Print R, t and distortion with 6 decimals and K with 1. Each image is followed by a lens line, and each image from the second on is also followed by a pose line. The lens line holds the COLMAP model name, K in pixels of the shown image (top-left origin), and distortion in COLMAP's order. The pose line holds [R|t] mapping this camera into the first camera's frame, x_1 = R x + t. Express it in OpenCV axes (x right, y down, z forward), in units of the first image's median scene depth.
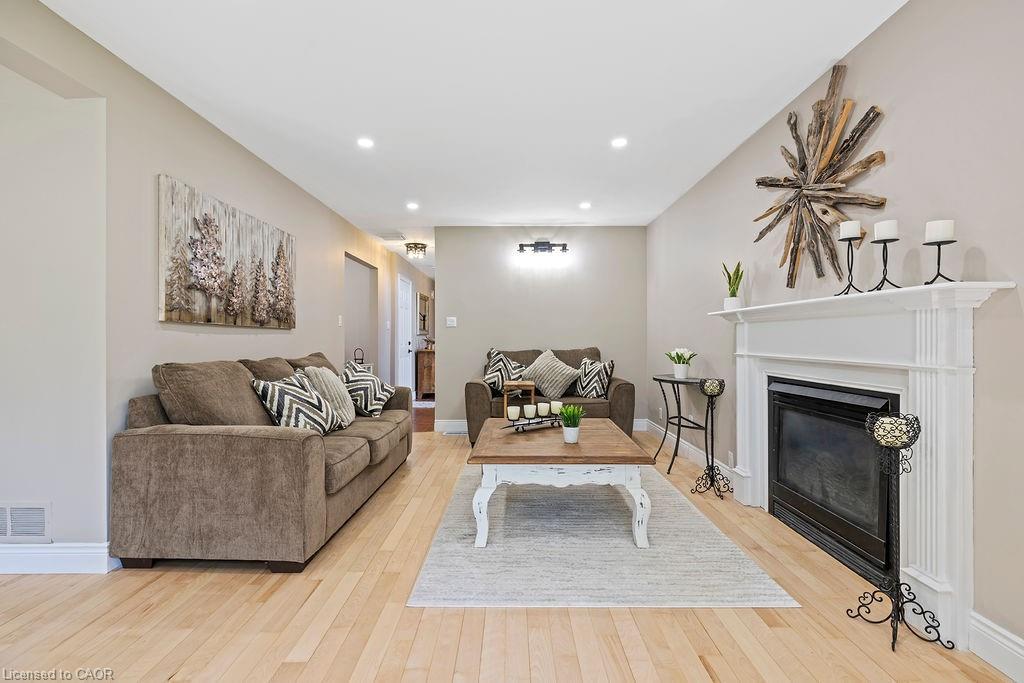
lens RADIAL K [[487.8, 0, 510.7], [0, 487.8, 339.4], [0, 0, 1]] dist [-0.002010, -0.000075]
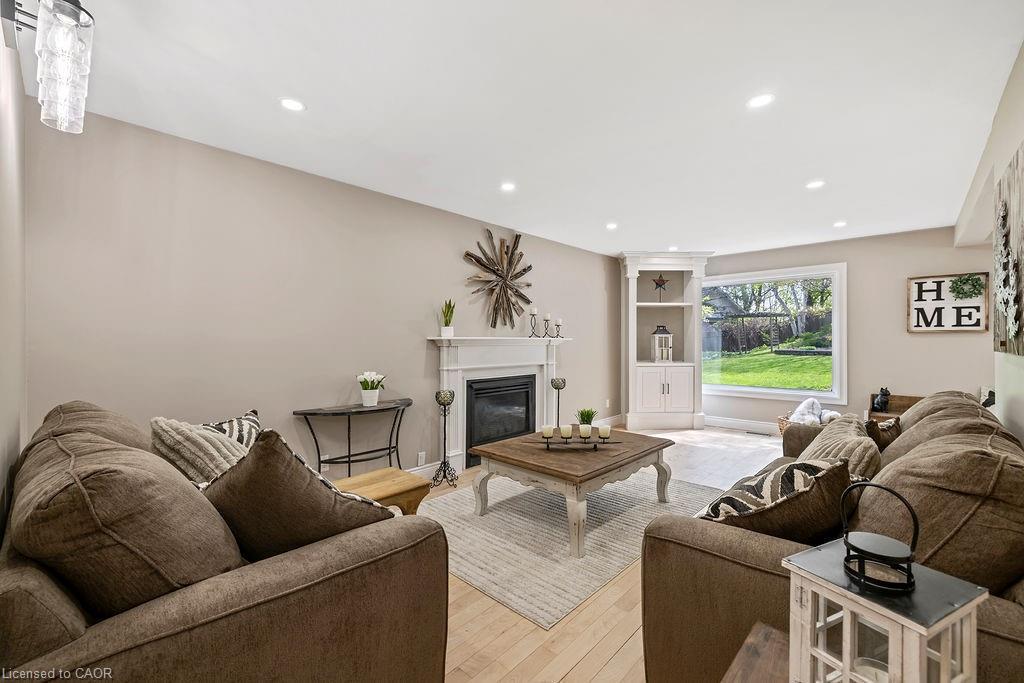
lens RADIAL K [[430.0, 0, 512.0], [0, 430.0, 341.5], [0, 0, 1]] dist [-0.000467, -0.000094]
pose [[-0.729570, 0.002682, 0.683901, -0.539467], [0.003968, 0.999992, 0.000311, -0.051580], [-0.683894, 0.002940, -0.729575, 1.977045]]
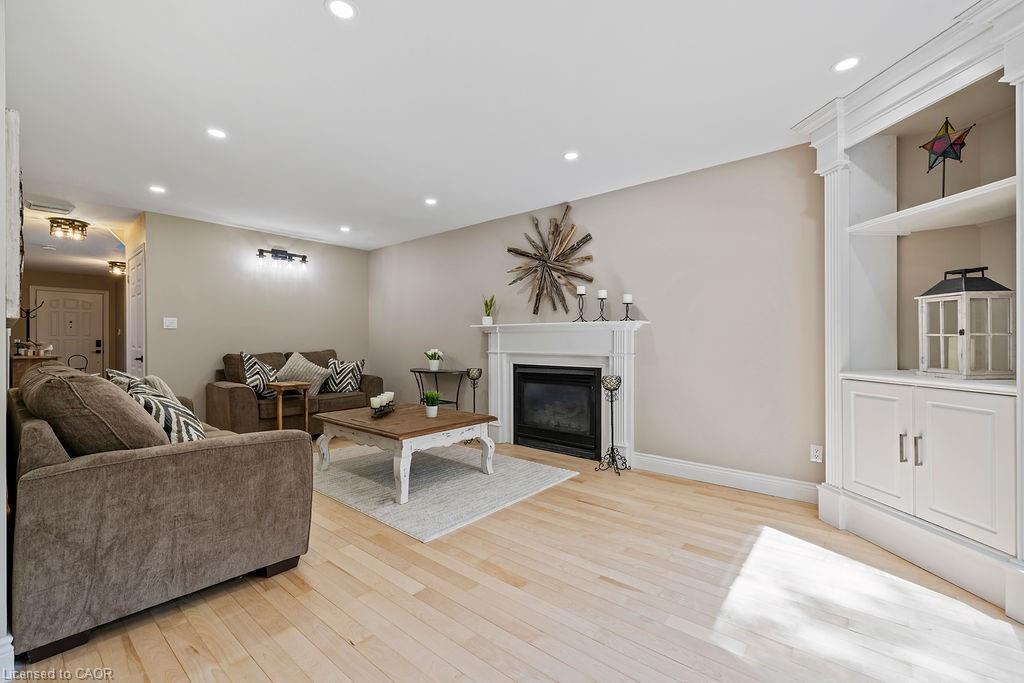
lens RADIAL K [[430.0, 0, 512.0], [0, 430.0, 341.5], [0, 0, 1]] dist [-0.000467, -0.000094]
pose [[0.638644, 0.001149, 0.769501, -0.661884], [-0.000340, 0.999999, -0.001211, -0.002991], [-0.769502, 0.000511, 0.638644, 0.042408]]
